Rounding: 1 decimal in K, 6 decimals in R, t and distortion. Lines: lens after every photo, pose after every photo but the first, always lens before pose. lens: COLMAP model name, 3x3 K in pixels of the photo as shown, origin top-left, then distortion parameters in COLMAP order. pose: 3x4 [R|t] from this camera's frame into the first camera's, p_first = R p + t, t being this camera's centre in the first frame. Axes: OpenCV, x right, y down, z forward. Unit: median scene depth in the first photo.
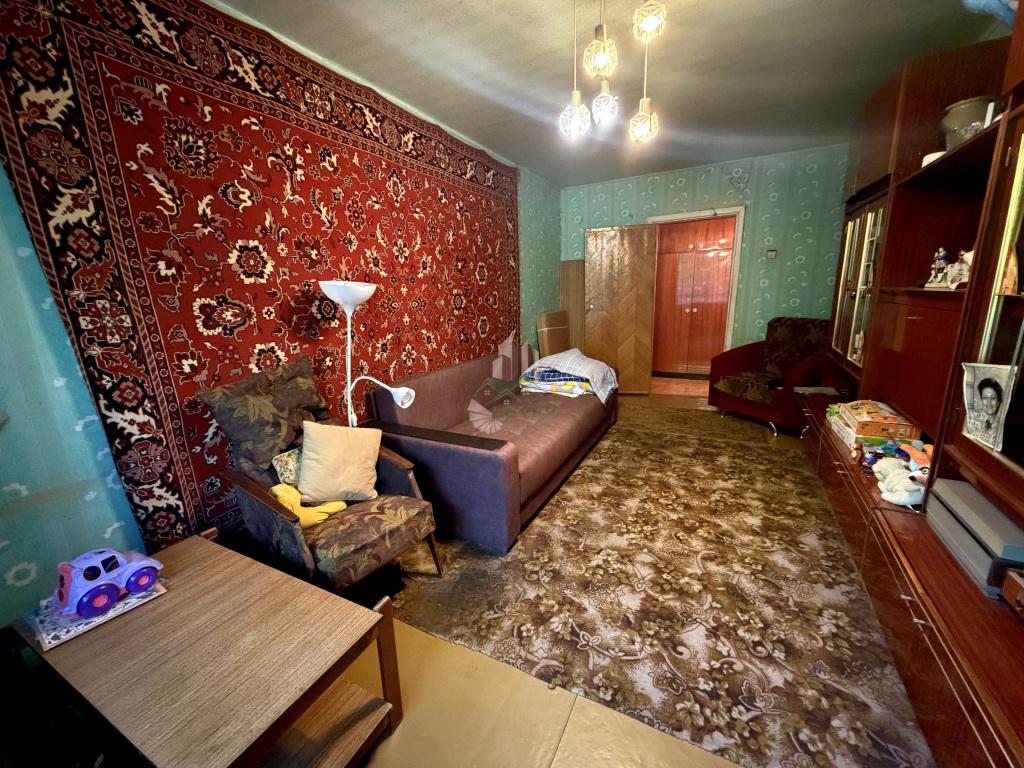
lens RADIAL K [[407.1, 0, 509.2], [0, 407.1, 385.4], [0, 0, 1]] dist [-0.000447, -0.000175]
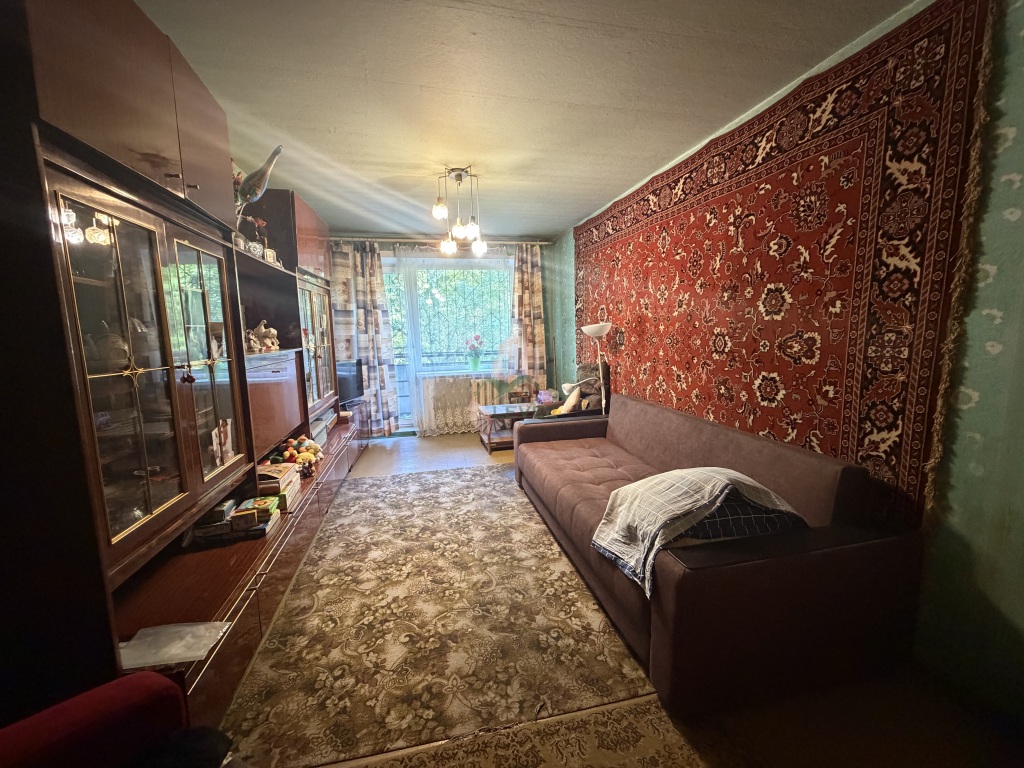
lens RADIAL K [[407.1, 0, 510.4], [0, 407.1, 385.1], [0, 0, 1]] dist [-0.000447, -0.000175]
pose [[-0.755484, 0.140436, -0.639939, 0.846740], [-0.100779, 0.940222, 0.325310, -0.429195], [0.647370, 0.310259, -0.696169, 1.637027]]
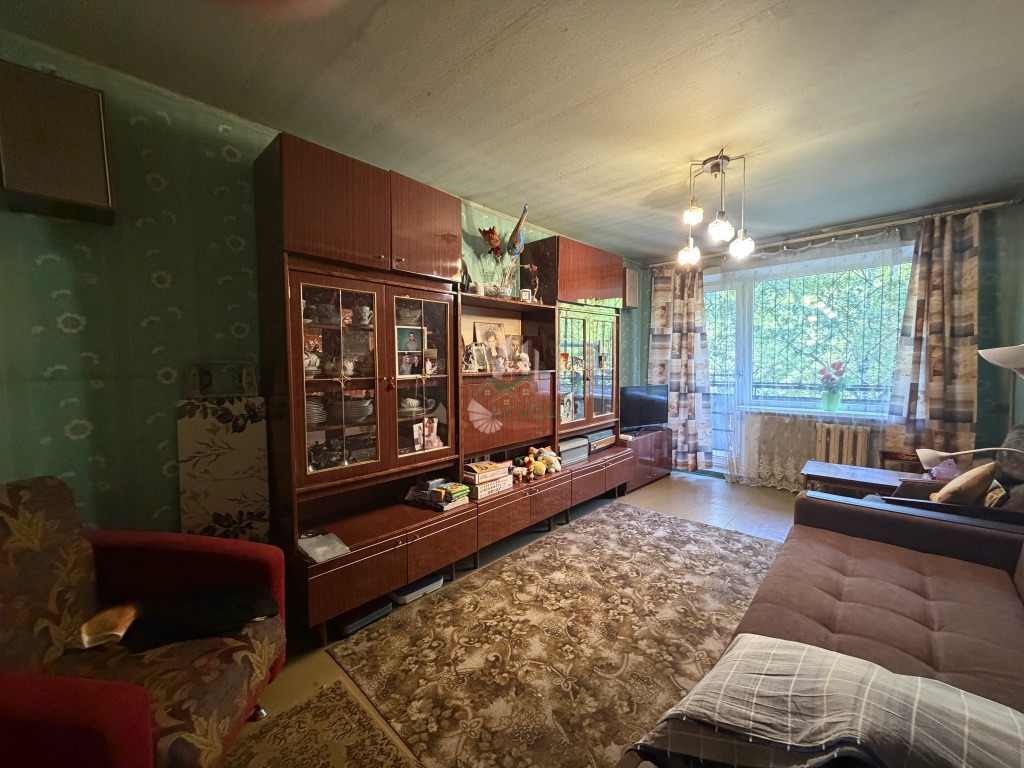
lens RADIAL K [[407.1, 0, 509.2], [0, 407.1, 385.9], [0, 0, 1]] dist [-0.000447, -0.000175]
pose [[-0.964327, 0.031676, 0.262812, 0.371277], [0.104679, 0.957522, 0.268691, -0.413356], [-0.243137, 0.286616, -0.926680, 1.681586]]
